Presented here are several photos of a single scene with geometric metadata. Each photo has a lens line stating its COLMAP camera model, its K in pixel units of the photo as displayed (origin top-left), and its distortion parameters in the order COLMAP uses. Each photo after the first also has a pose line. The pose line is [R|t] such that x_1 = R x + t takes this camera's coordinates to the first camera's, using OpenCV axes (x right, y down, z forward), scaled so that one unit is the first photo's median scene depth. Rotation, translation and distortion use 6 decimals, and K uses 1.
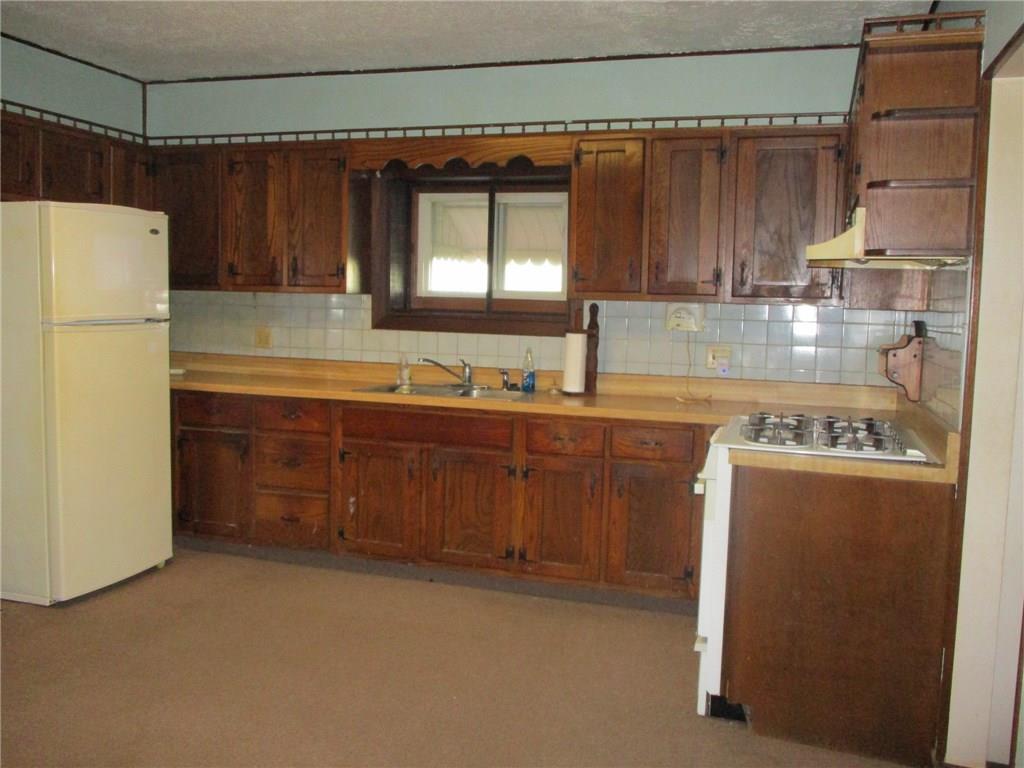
lens RADIAL K [[882.7, 0, 512.0], [0, 882.7, 384.0], [0, 0, 1]] dist [-0.023690, -0.001132]
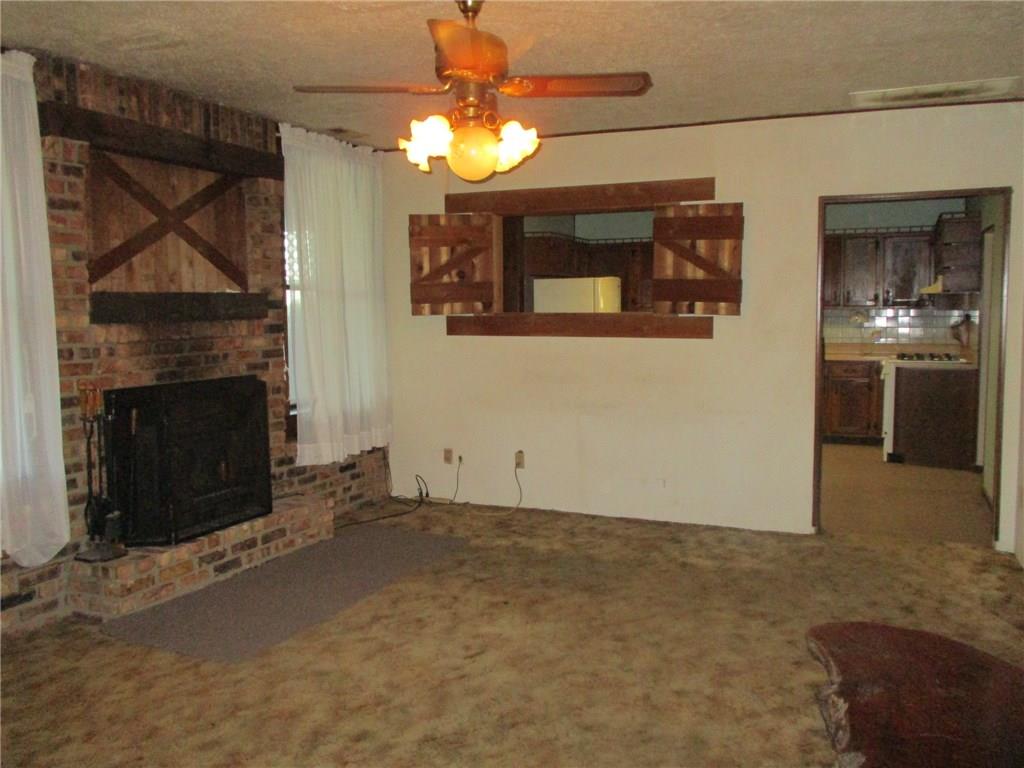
lens RADIAL K [[849.8, 0, 512.0], [0, 849.8, 384.0], [0, 0, 1]] dist [0.008585, 0.002589]
pose [[0.994947, -0.025416, -0.097133, -0.633389], [0.024862, 0.999667, -0.006905, 0.118841], [0.097276, 0.004455, 0.995247, -1.640981]]
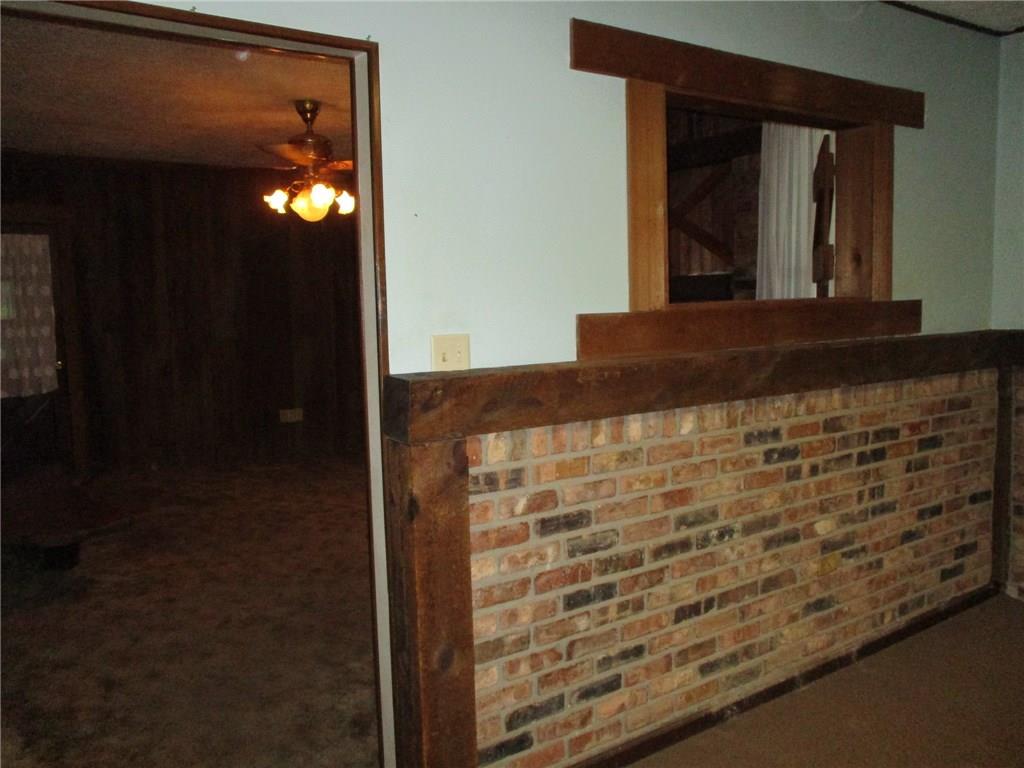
lens RADIAL K [[849.8, 0, 512.0], [0, 849.8, 384.0], [0, 0, 1]] dist [0.008585, 0.002589]
pose [[-0.593167, 0.066551, -0.802324, 1.403766], [-0.072550, 0.988104, 0.135598, -0.267734], [0.801804, 0.138641, -0.581282, 3.122599]]
